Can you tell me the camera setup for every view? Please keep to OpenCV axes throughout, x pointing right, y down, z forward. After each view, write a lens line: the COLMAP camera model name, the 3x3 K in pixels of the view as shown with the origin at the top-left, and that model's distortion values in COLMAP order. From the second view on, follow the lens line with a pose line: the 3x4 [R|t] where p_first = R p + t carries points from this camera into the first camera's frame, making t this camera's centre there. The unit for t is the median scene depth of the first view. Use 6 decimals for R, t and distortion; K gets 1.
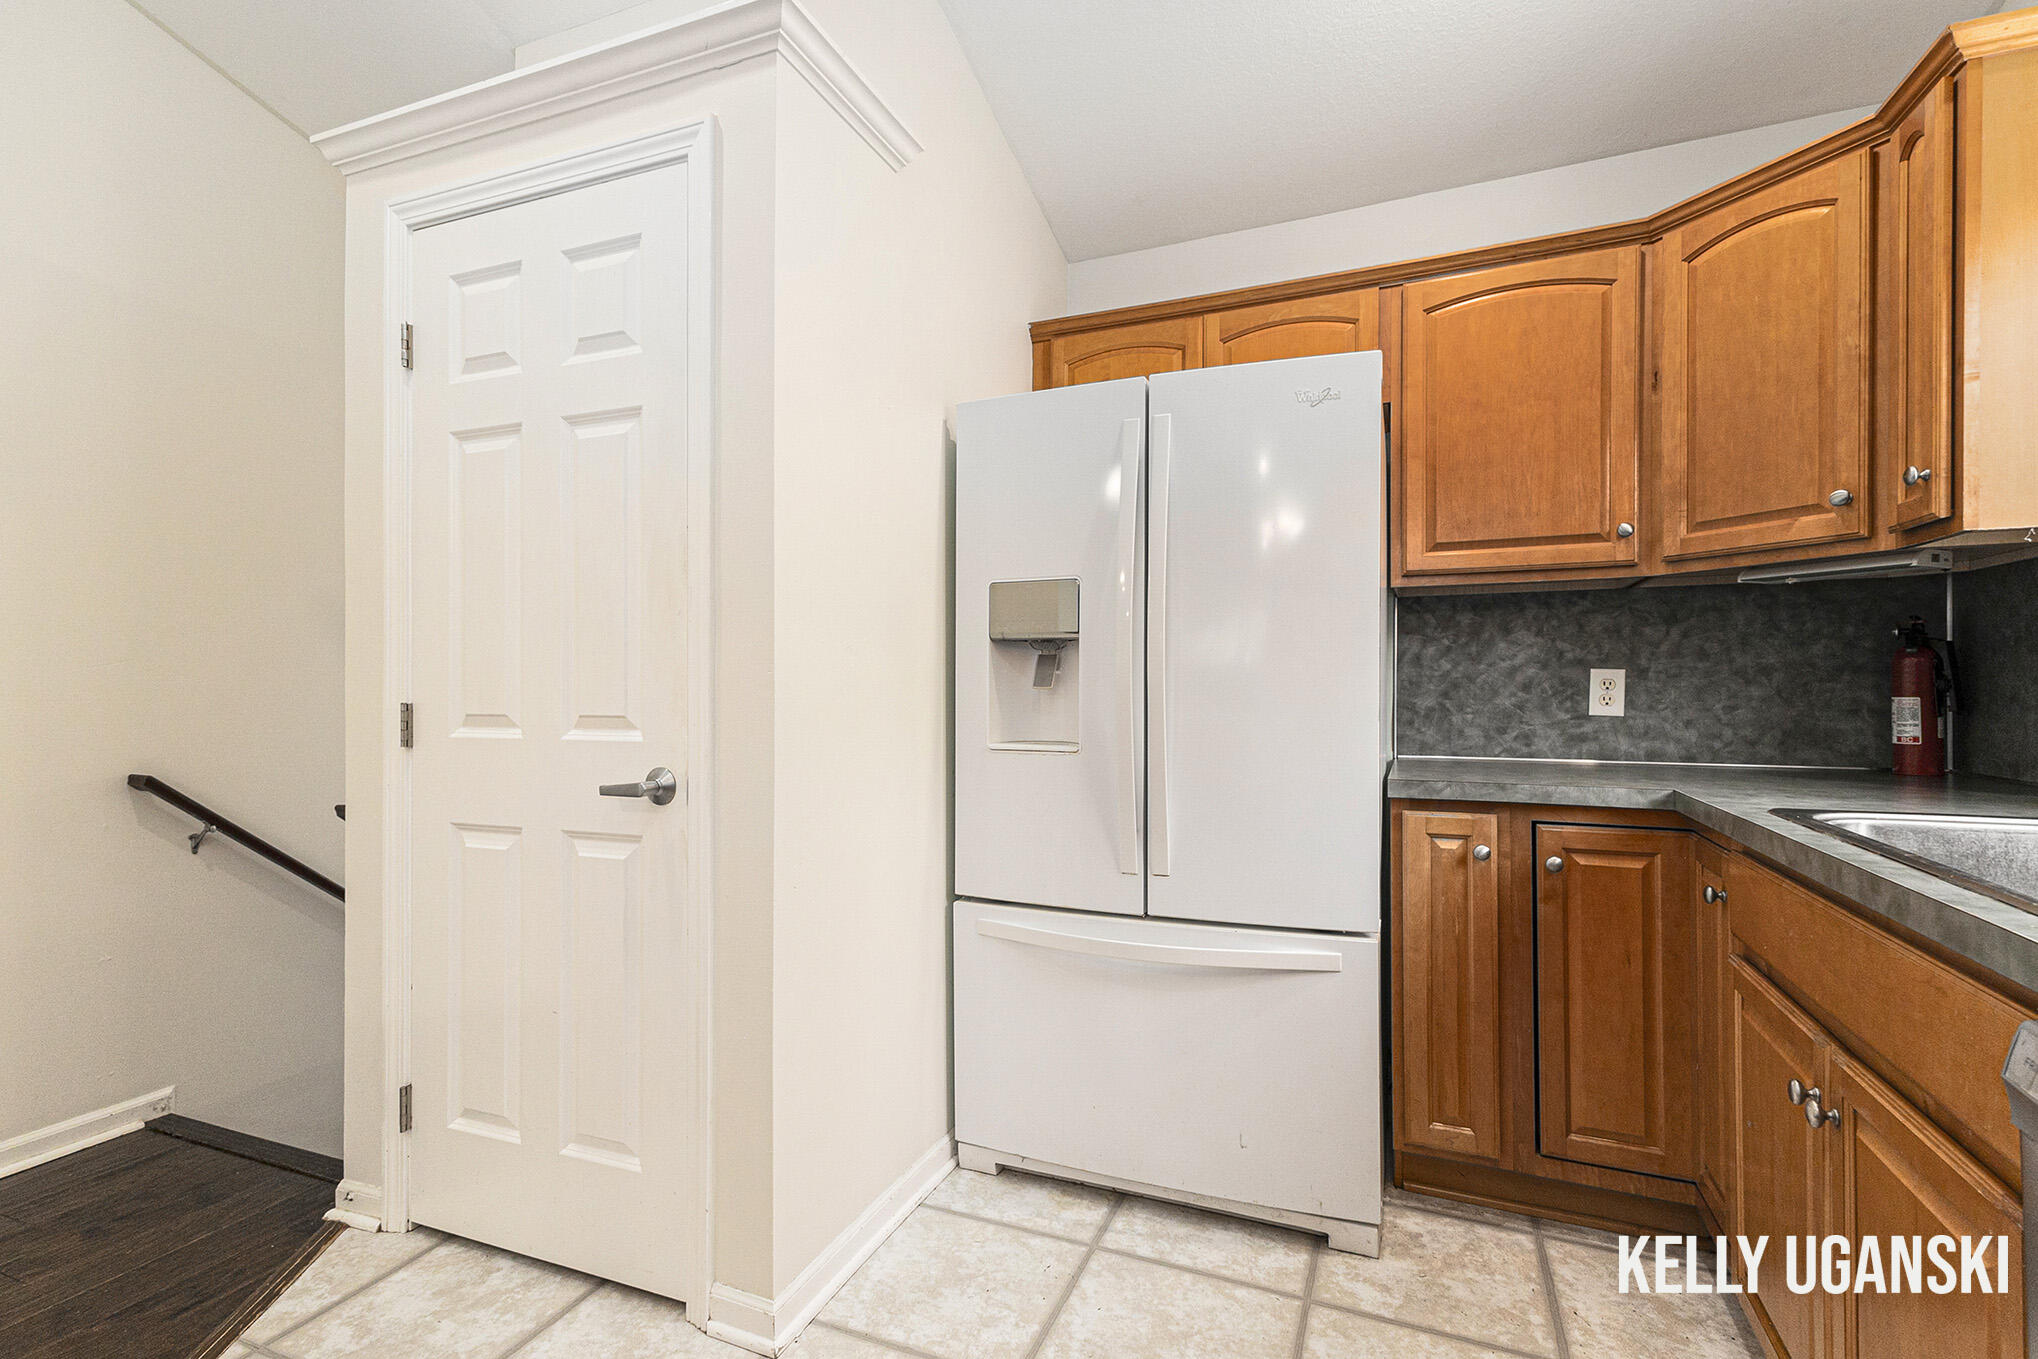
lens RADIAL K [[965.8, 0, 997.7], [0, 965.8, 679.4], [0, 0, 1]] dist [0.028128, -0.003212]
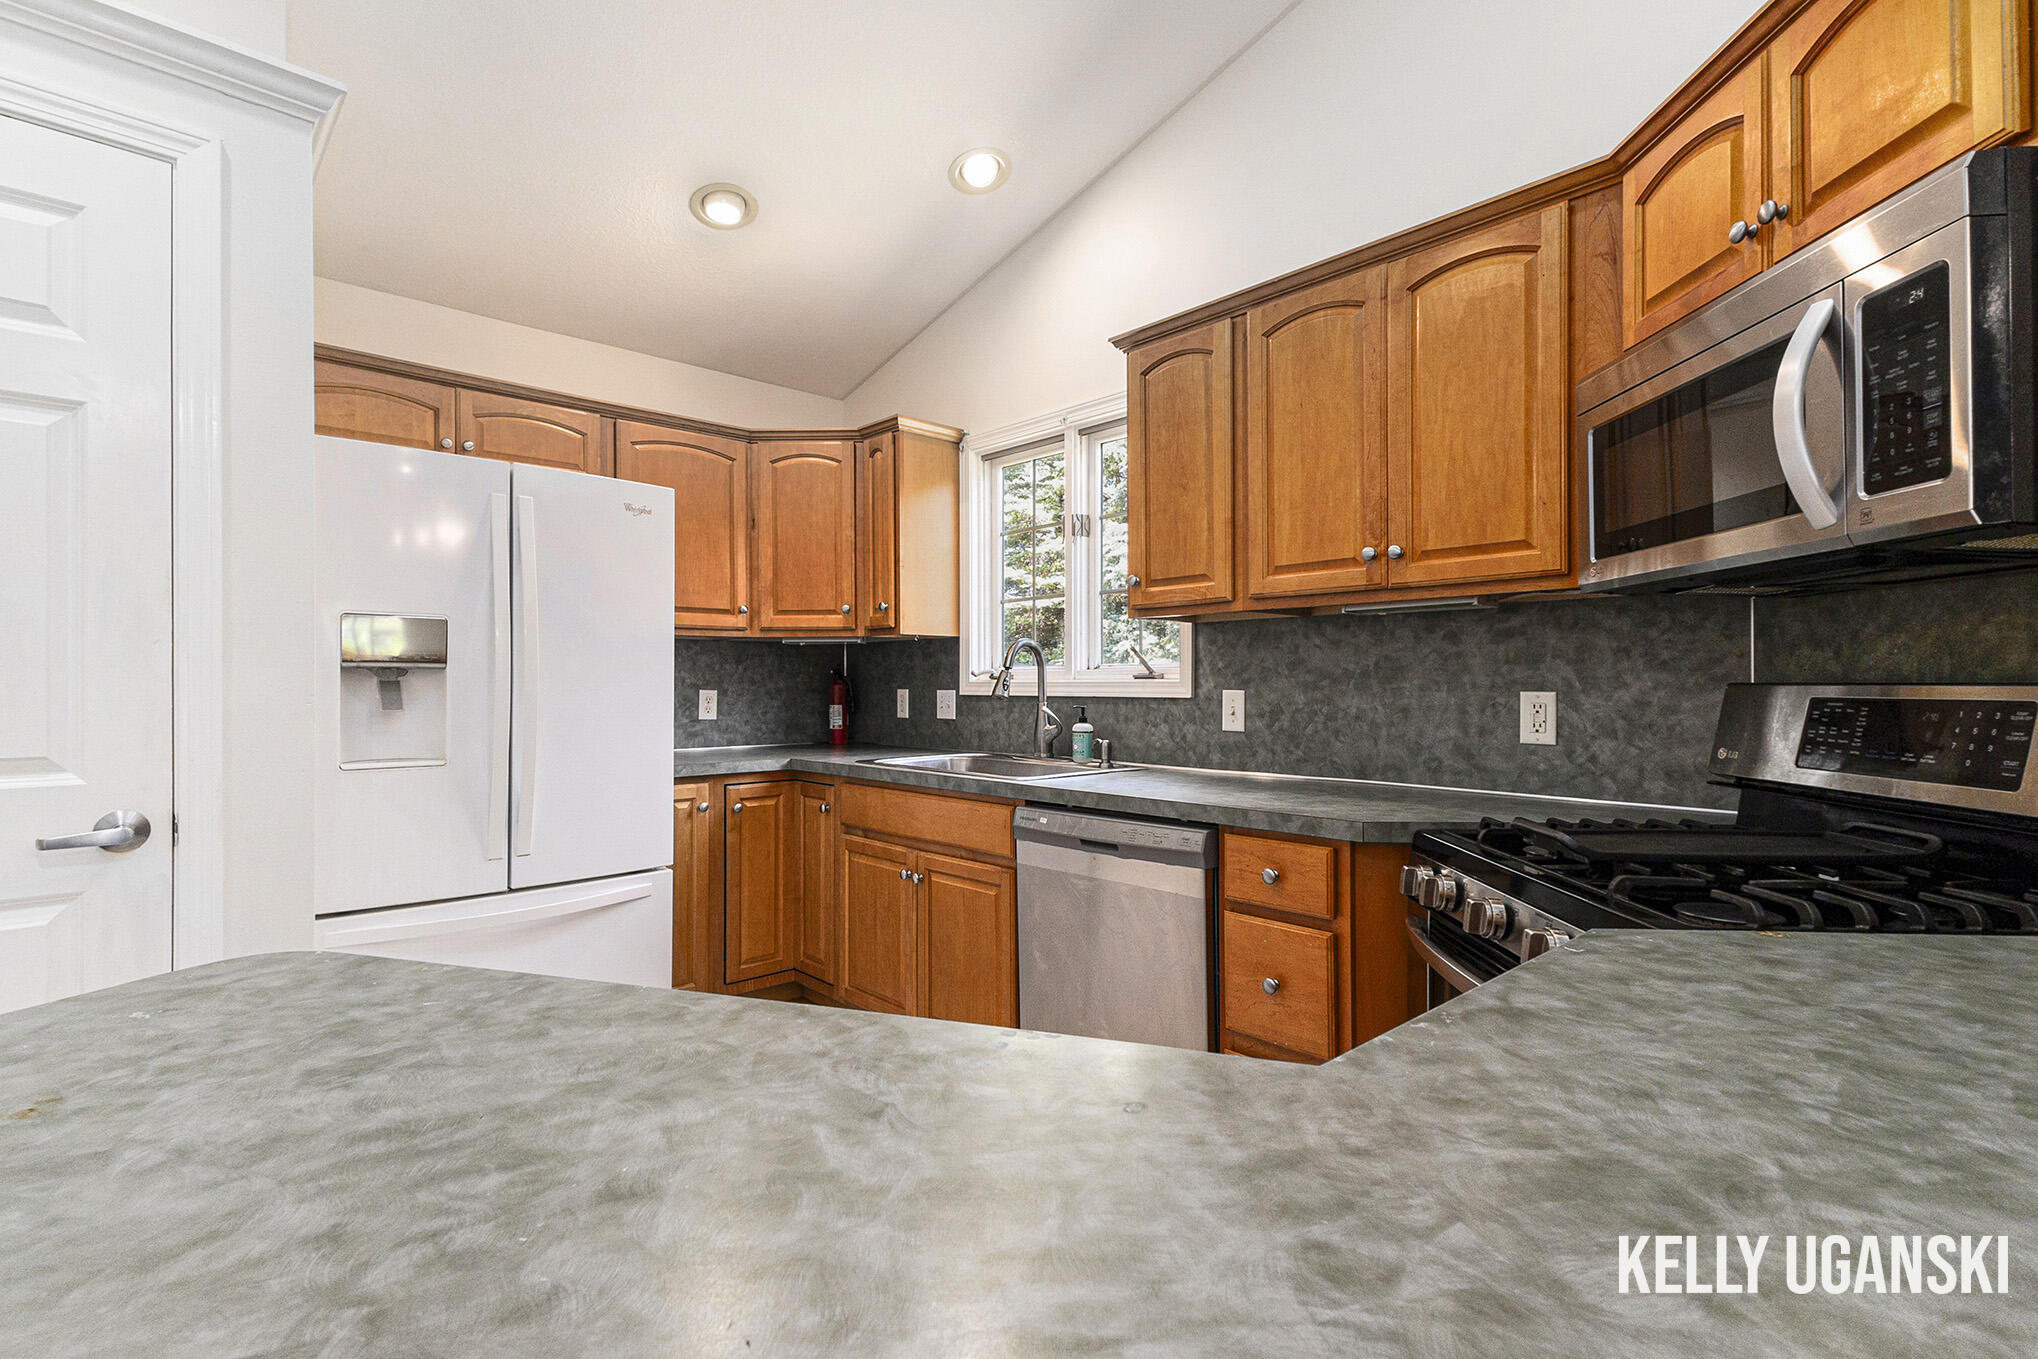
lens RADIAL K [[965.8, 0, 1000.6], [0, 965.8, 676.6], [0, 0, 1]] dist [0.028128, -0.003212]
pose [[0.415296, 0.009129, 0.909641, -0.724066], [-0.003327, 0.999958, -0.008517, -0.024629], [-0.909680, 0.000511, 0.415309, -0.106296]]
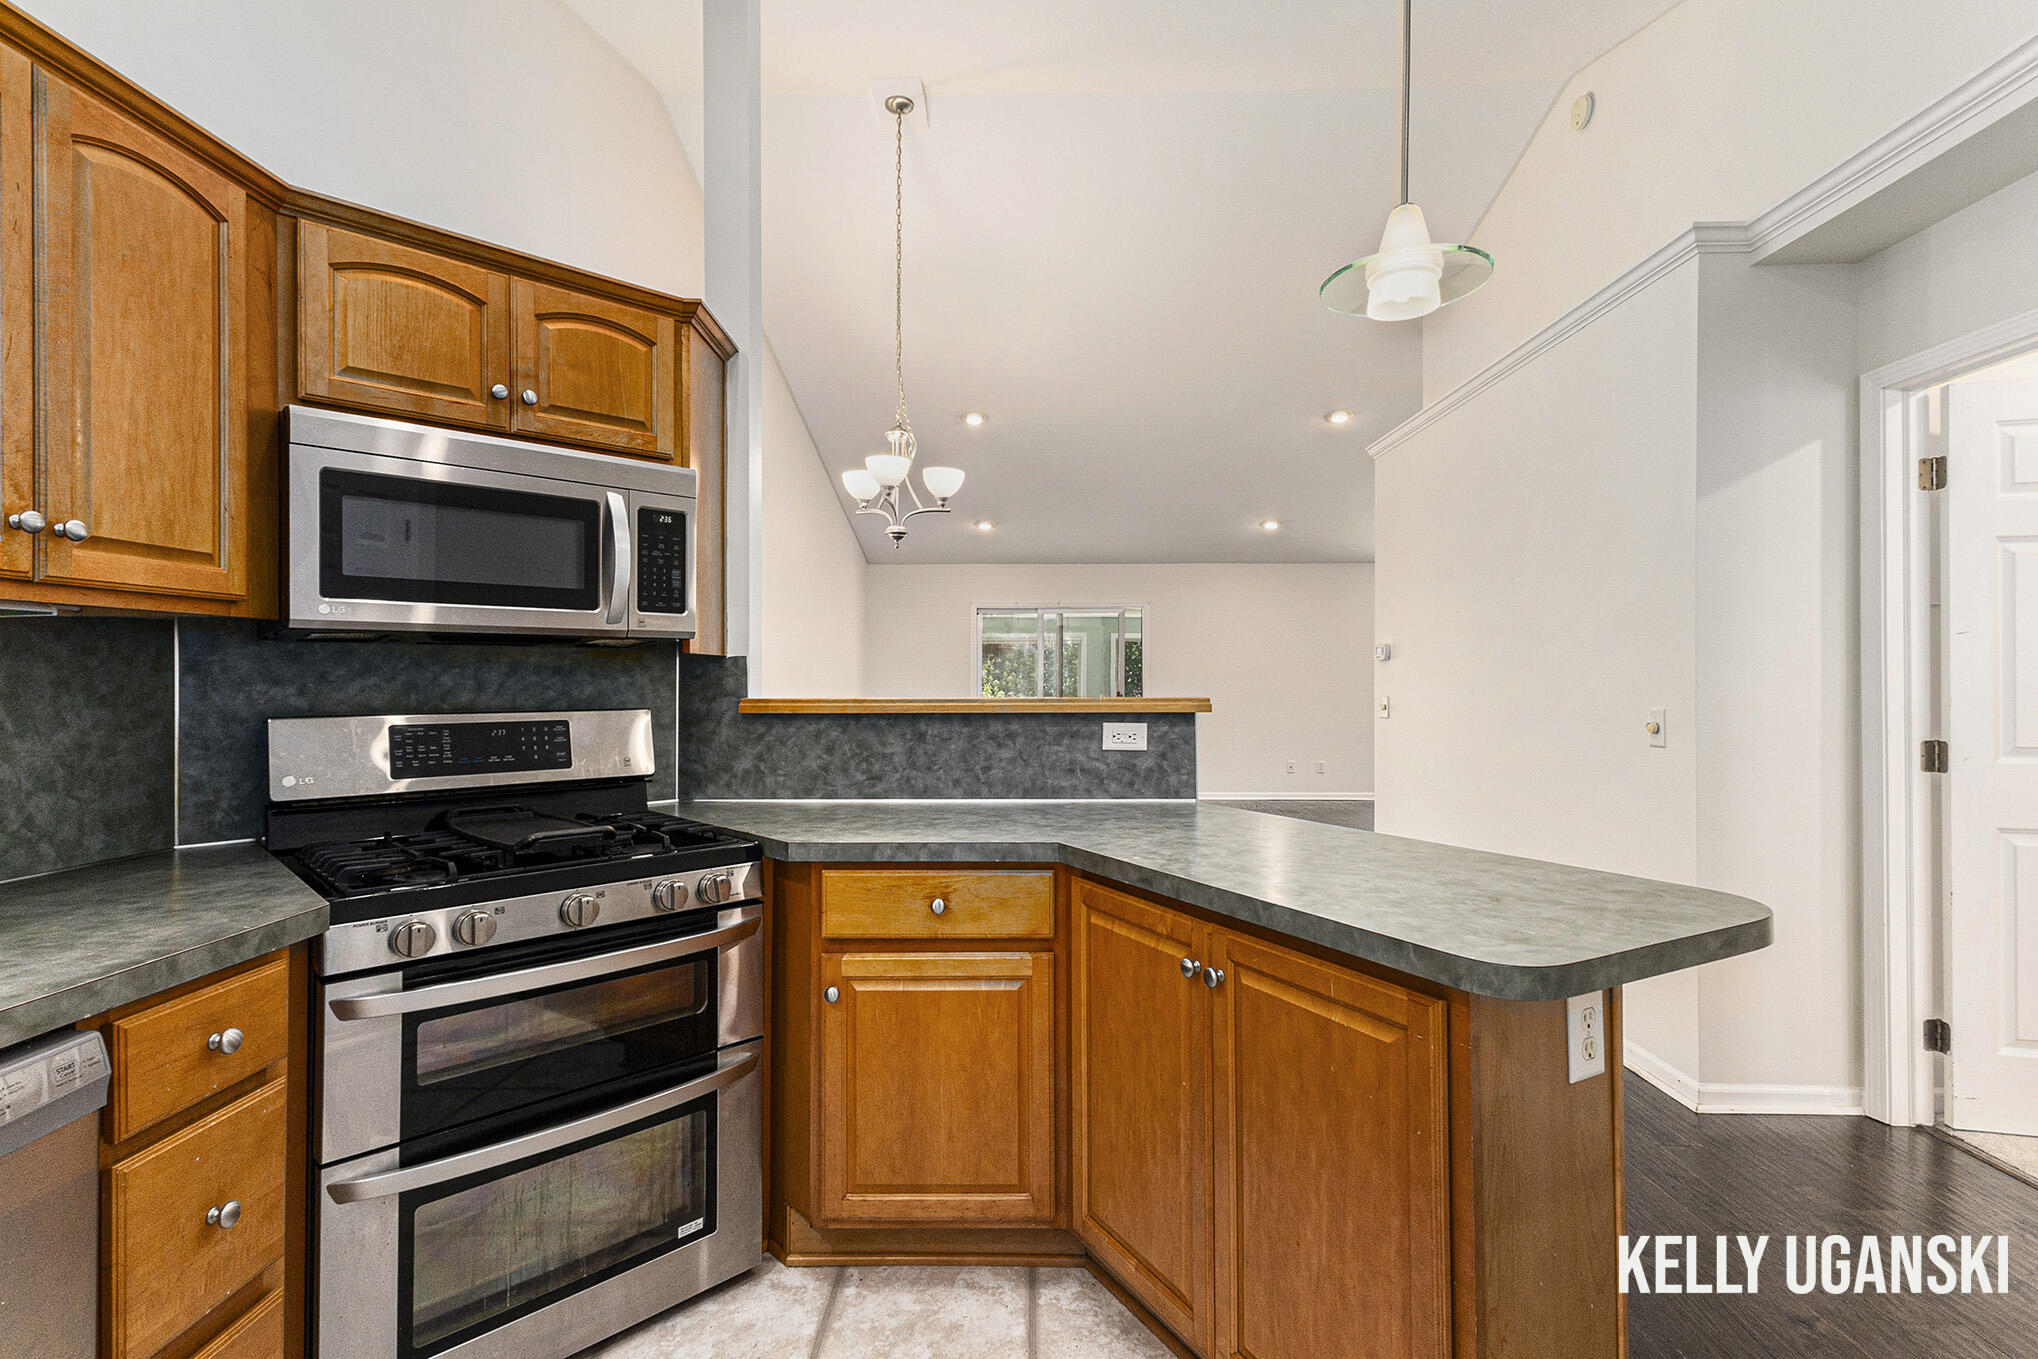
lens RADIAL K [[965.8, 0, 1019.7], [0, 965.8, 675.9], [0, 0, 1]] dist [0.028128, -0.003212]
pose [[-0.920289, 0.004269, -0.391216, 0.029037], [0.007225, 0.999955, -0.006084, -0.056513], [0.391172, -0.008426, -0.920279, 0.795696]]
